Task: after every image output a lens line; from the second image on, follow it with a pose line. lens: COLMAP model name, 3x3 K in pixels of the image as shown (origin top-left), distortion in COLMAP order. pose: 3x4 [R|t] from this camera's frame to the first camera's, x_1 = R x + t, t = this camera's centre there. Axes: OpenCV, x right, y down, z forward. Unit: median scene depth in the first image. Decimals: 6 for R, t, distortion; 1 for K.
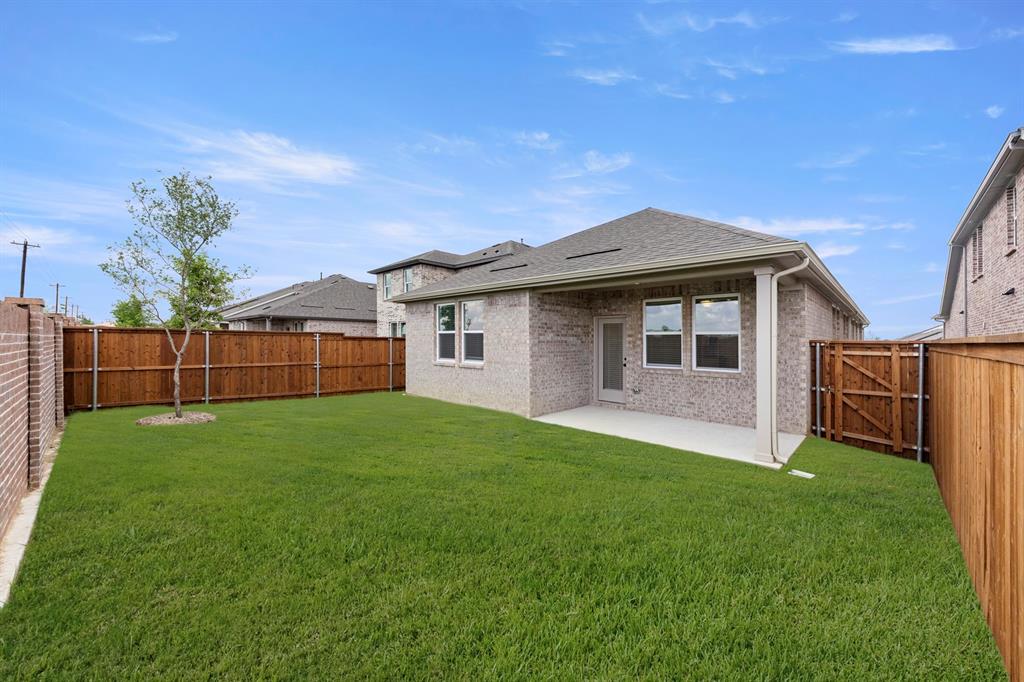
lens RADIAL K [[390.8, 0, 513.2], [0, 390.8, 337.9], [0, 0, 1]] dist [0.001060, 0.000047]
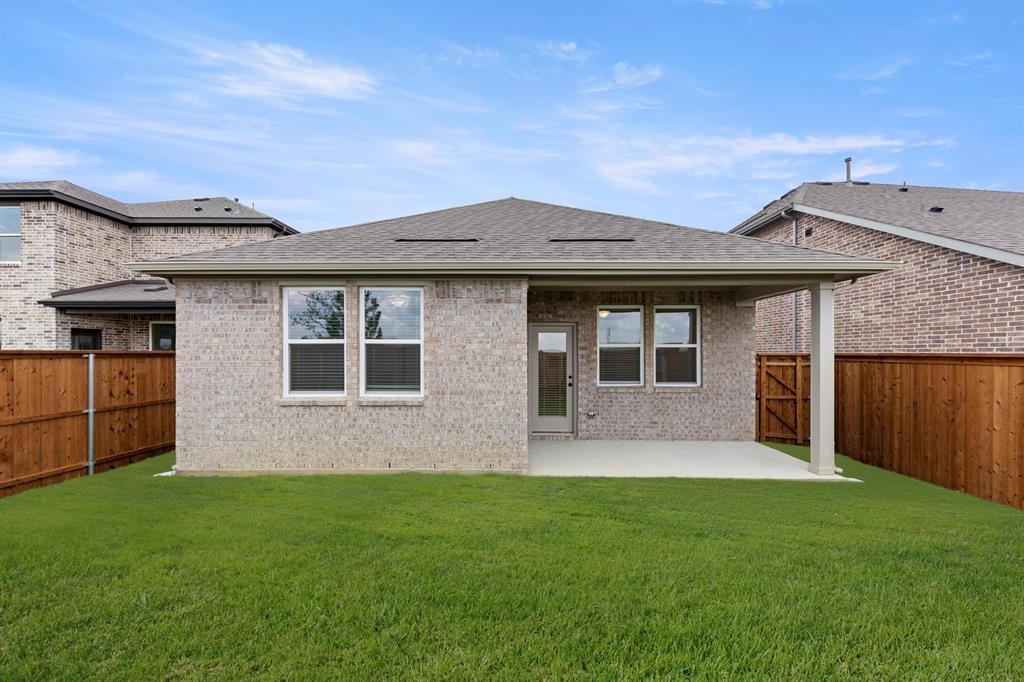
lens RADIAL K [[433.0, 0, 512.6], [0, 433.0, 348.4], [0, 0, 1]] dist [0.010715, 0.000002]
pose [[0.729738, -0.001041, 0.683726, -0.440924], [0.000578, 0.999999, 0.000905, -0.006653], [-0.683727, -0.000265, 0.729738, 0.453517]]
